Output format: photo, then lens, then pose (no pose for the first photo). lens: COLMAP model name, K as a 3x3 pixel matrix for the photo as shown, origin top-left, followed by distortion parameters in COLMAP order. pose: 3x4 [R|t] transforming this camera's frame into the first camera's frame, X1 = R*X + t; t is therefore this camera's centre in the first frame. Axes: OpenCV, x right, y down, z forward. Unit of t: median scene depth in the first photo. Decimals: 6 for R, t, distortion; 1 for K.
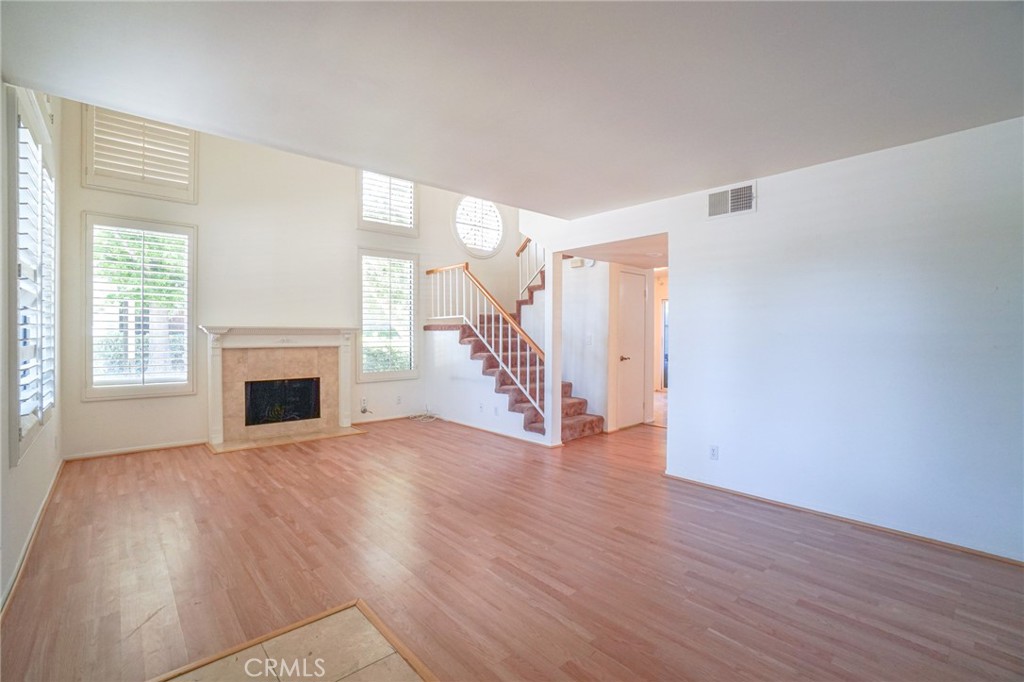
lens RADIAL K [[452.7, 0, 511.6], [0, 452.7, 336.4], [0, 0, 1]] dist [-0.058504, 0.020525]
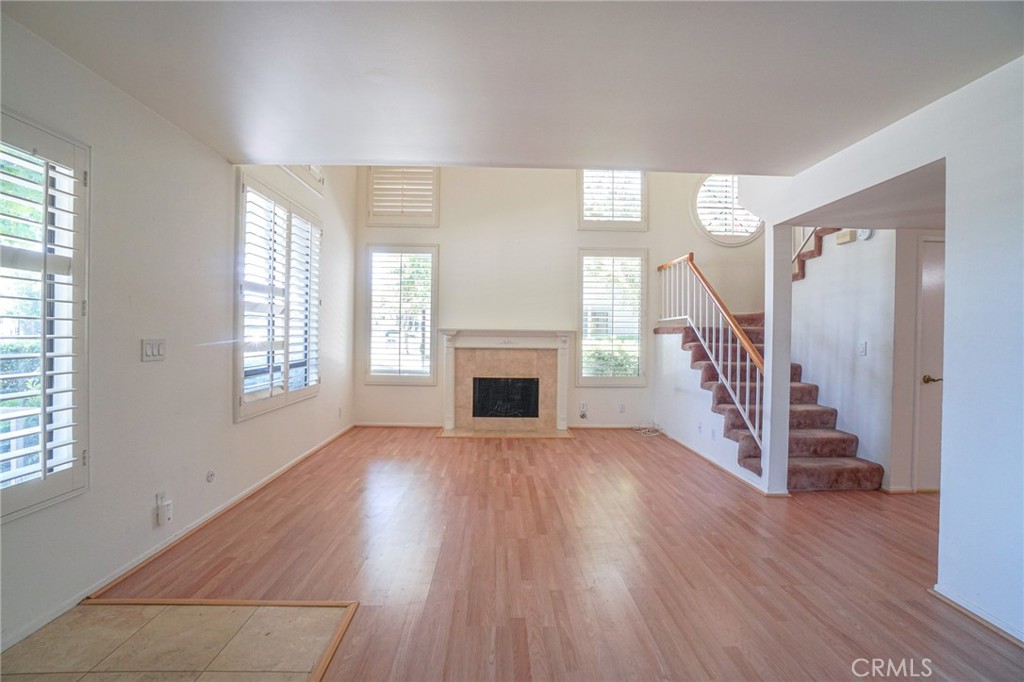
lens RADIAL K [[452.7, 0, 511.6], [0, 452.7, 336.4], [0, 0, 1]] dist [-0.058504, 0.020525]
pose [[0.766958, 0.008339, -0.641643, 0.197132], [-0.014625, 0.999883, -0.004487, 0.000485], [0.641530, 0.012826, 0.766990, 0.164696]]
